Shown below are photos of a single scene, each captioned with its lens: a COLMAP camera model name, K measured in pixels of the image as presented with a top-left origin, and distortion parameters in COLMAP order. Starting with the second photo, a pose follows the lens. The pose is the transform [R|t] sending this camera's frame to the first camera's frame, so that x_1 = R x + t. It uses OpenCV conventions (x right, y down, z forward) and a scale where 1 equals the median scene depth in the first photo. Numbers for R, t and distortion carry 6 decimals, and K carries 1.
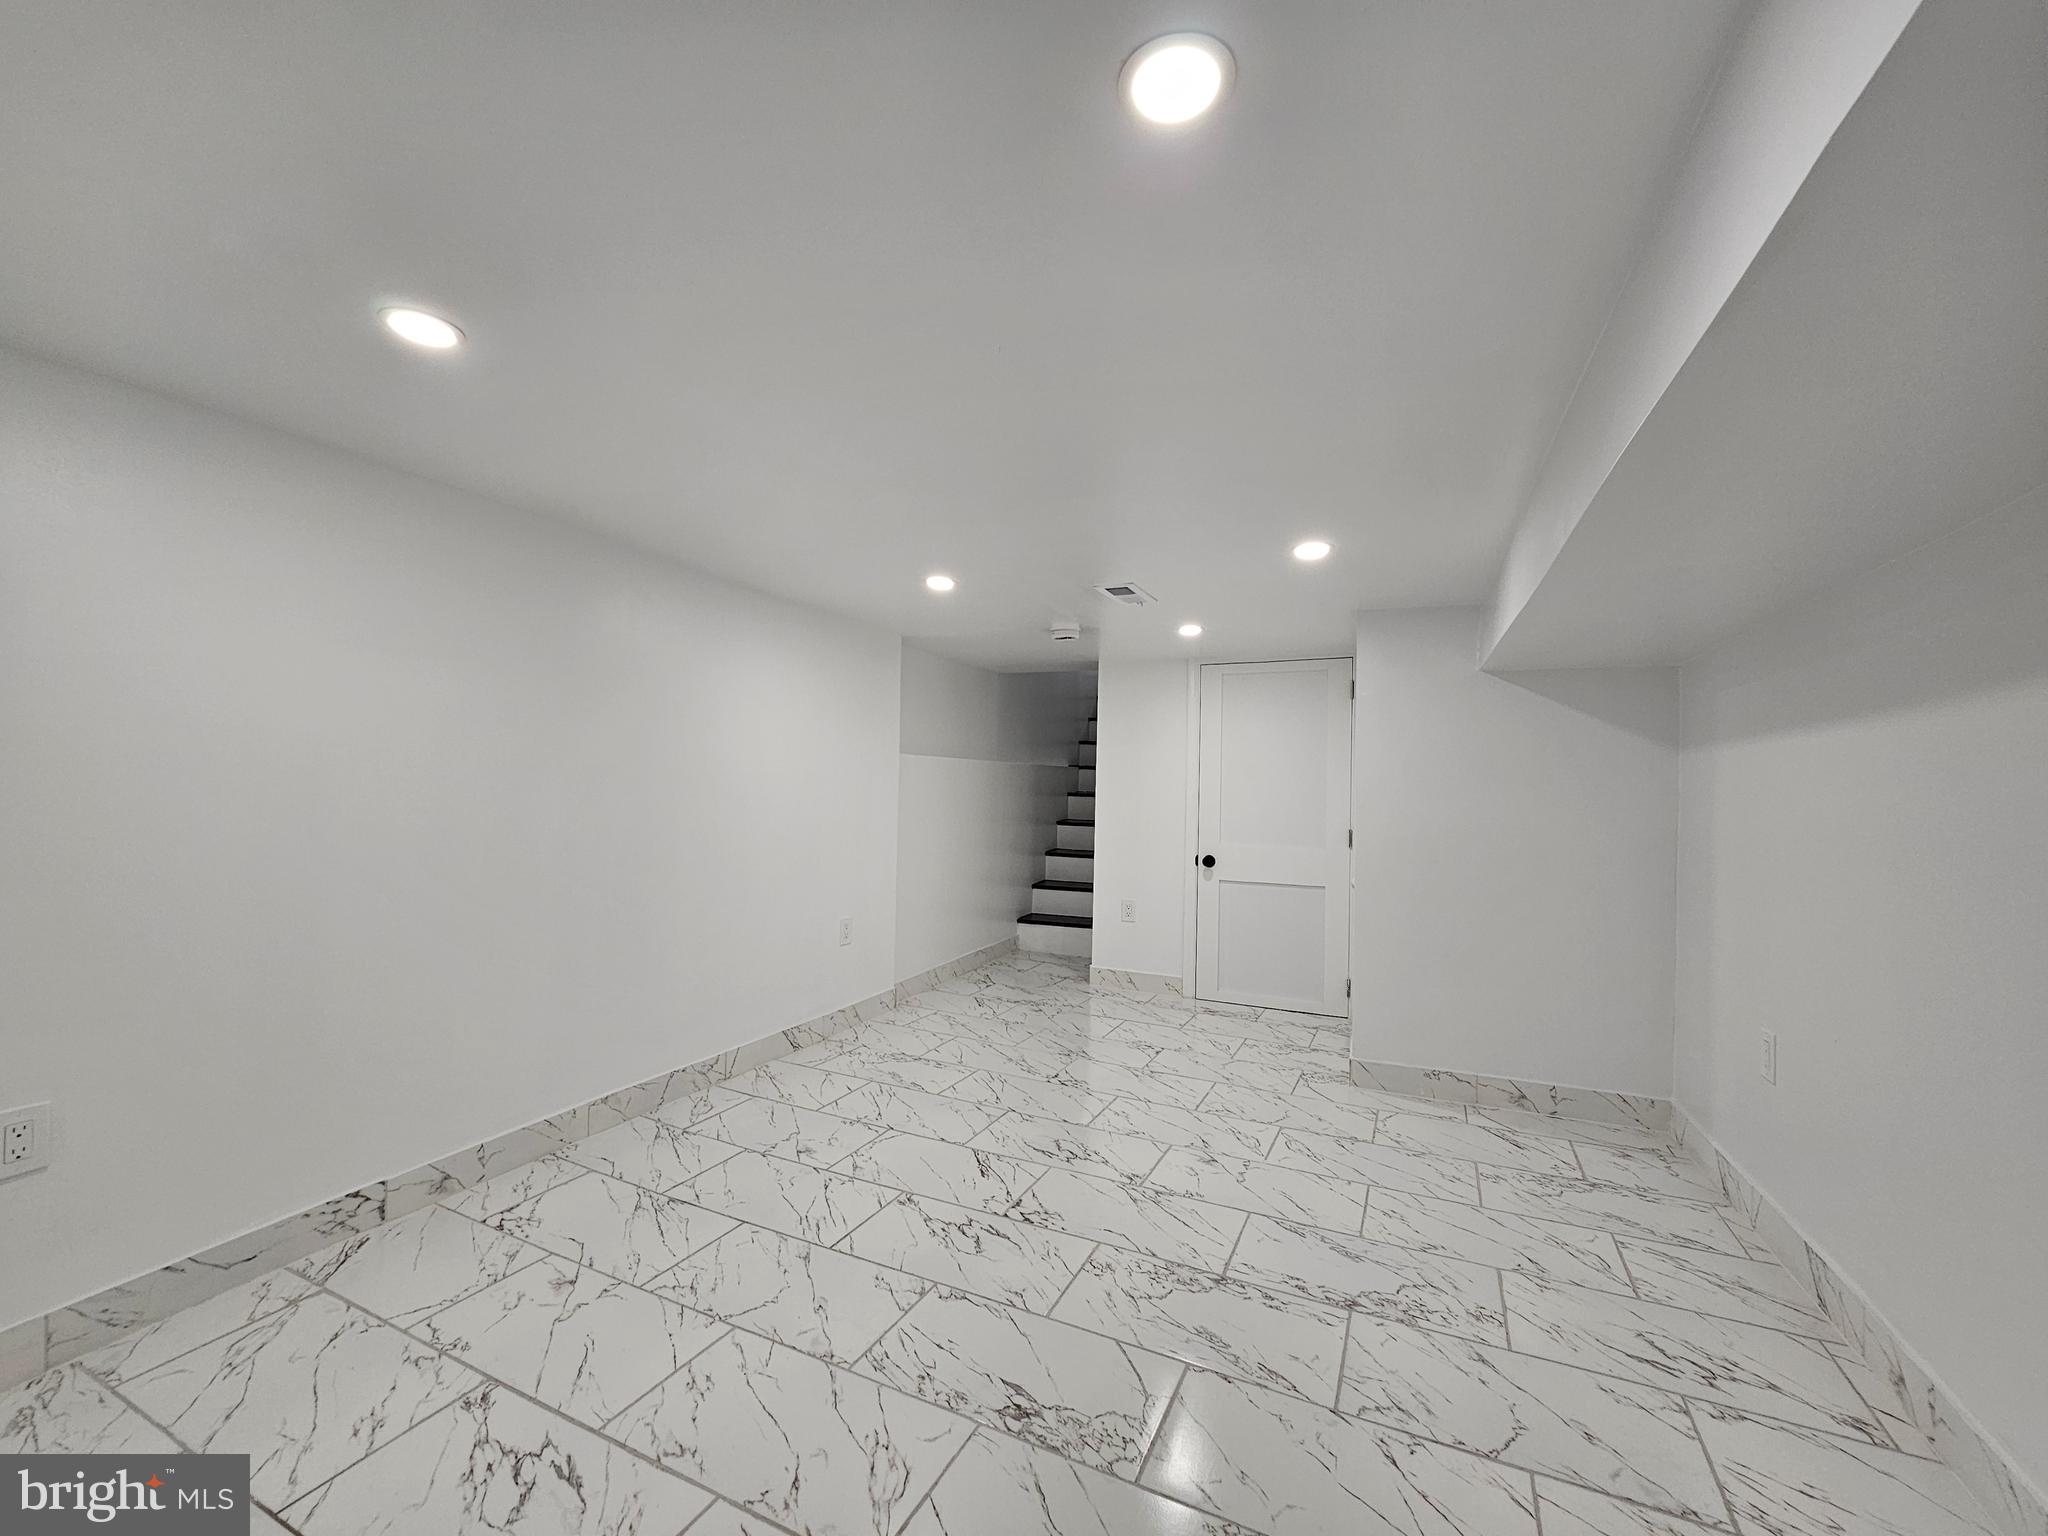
lens RADIAL K [[840.4, 0, 1021.0], [0, 840.4, 771.5], [0, 0, 1]] dist [-0.005024, 0.001553]
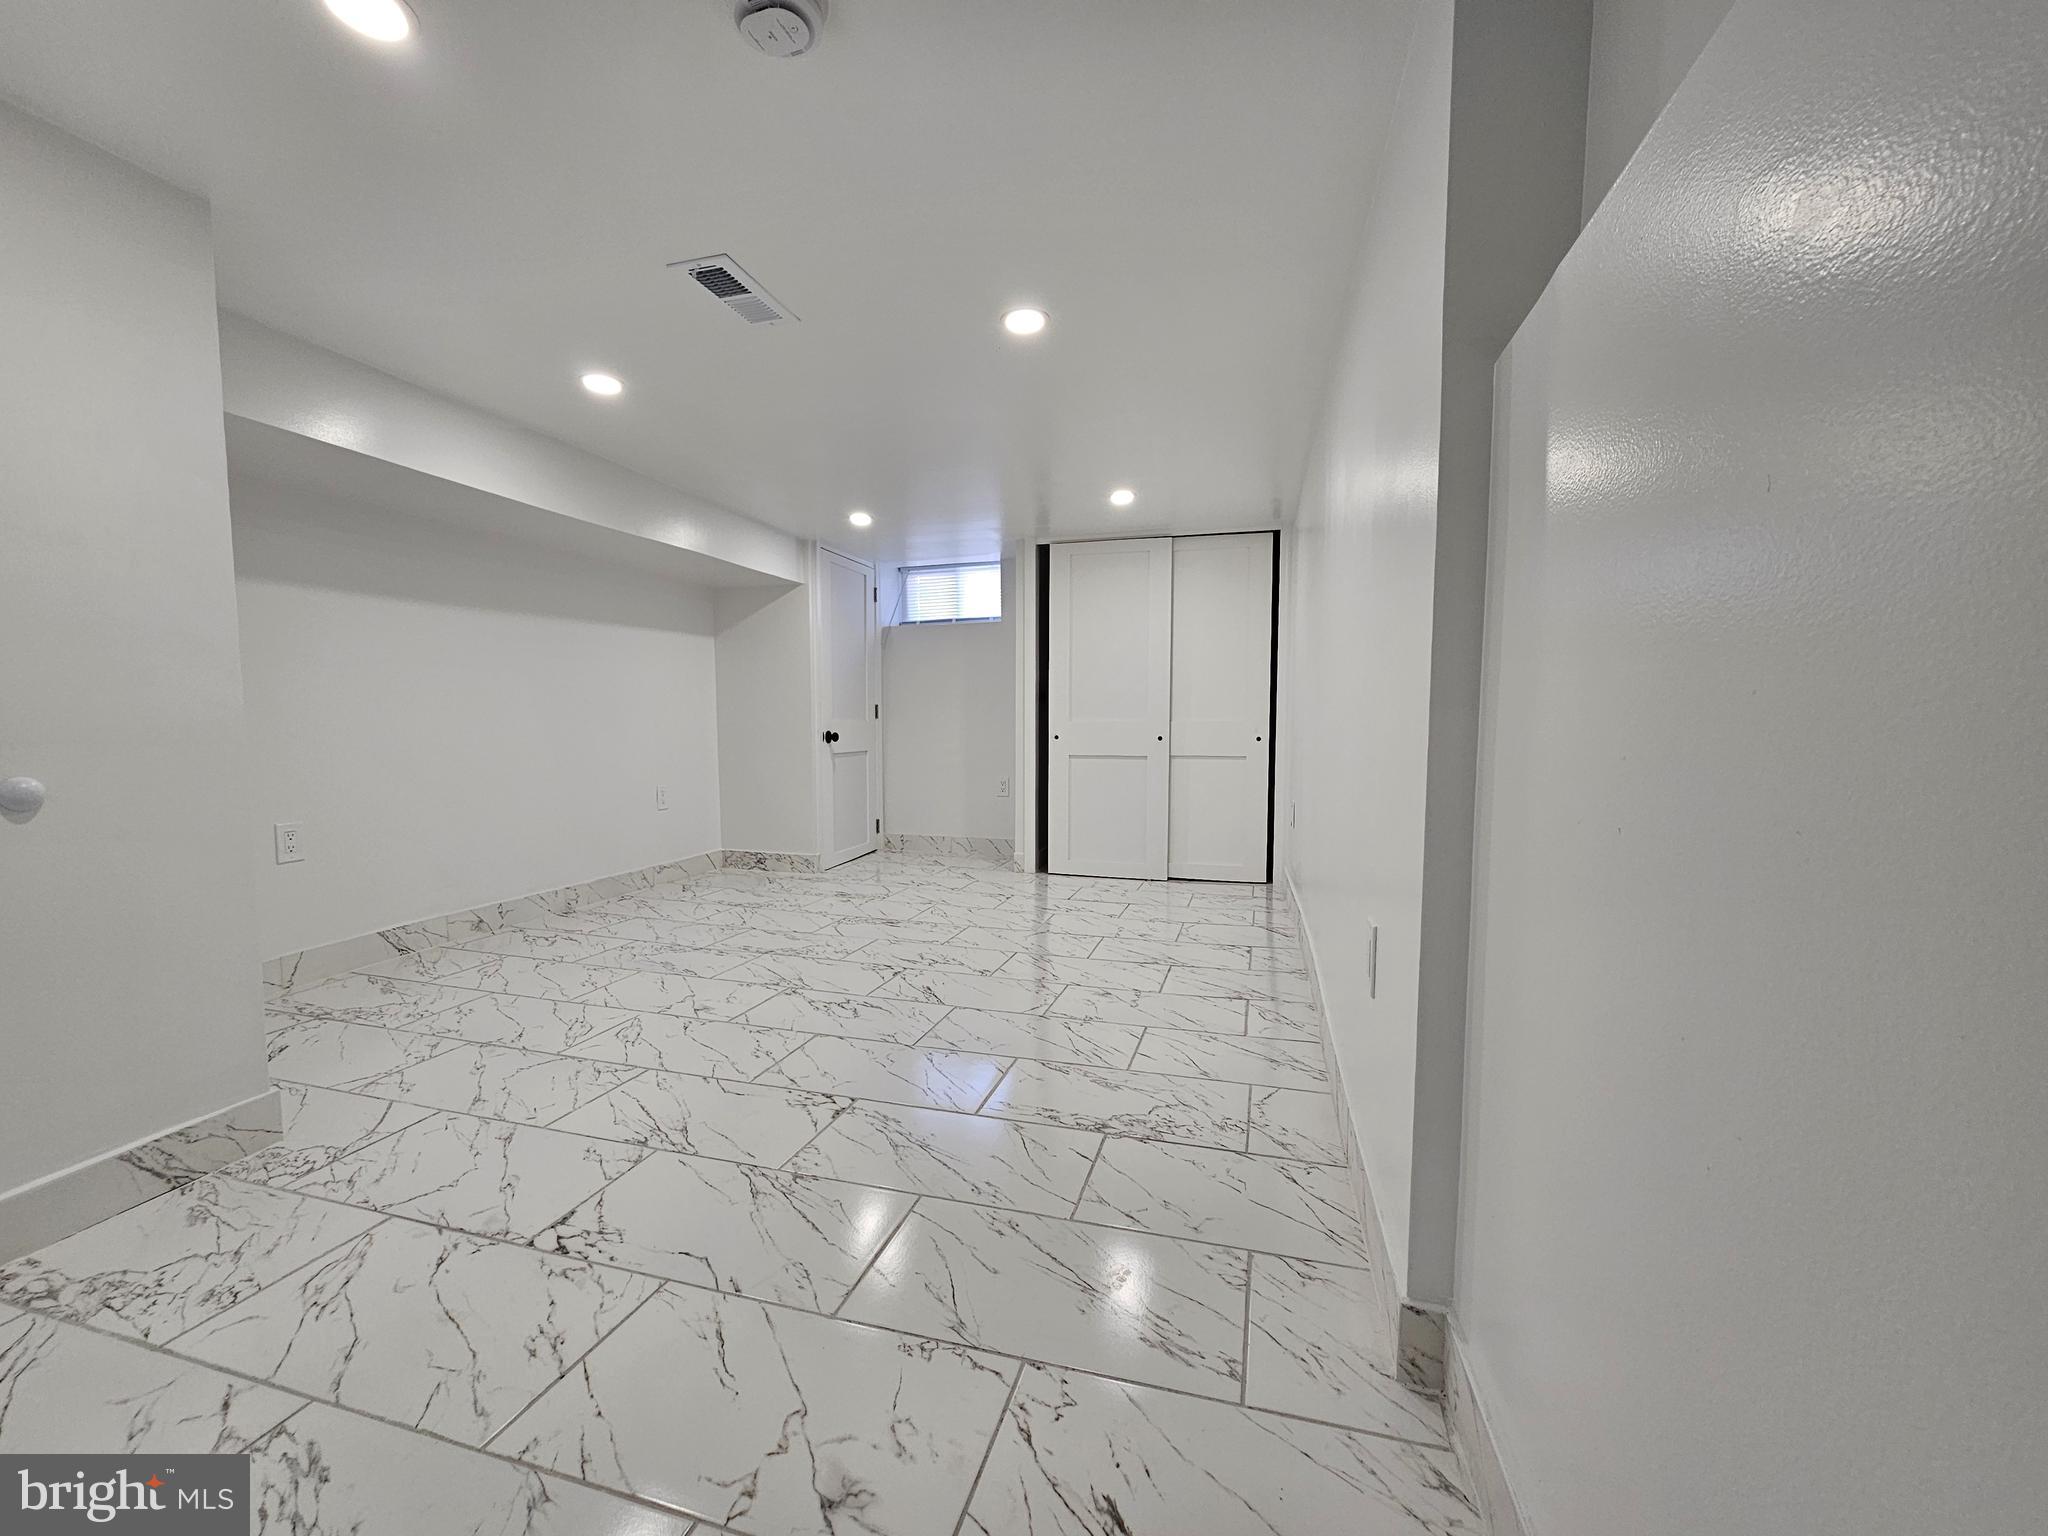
lens RADIAL K [[840.4, 0, 1023.0], [0, 840.4, 772.8], [0, 0, 1]] dist [-0.005024, 0.001553]
pose [[-0.985969, -0.011541, -0.166529, 0.018910], [-0.017988, 0.999144, 0.037255, 0.135502], [0.165956, 0.039728, -0.985333, 1.943181]]
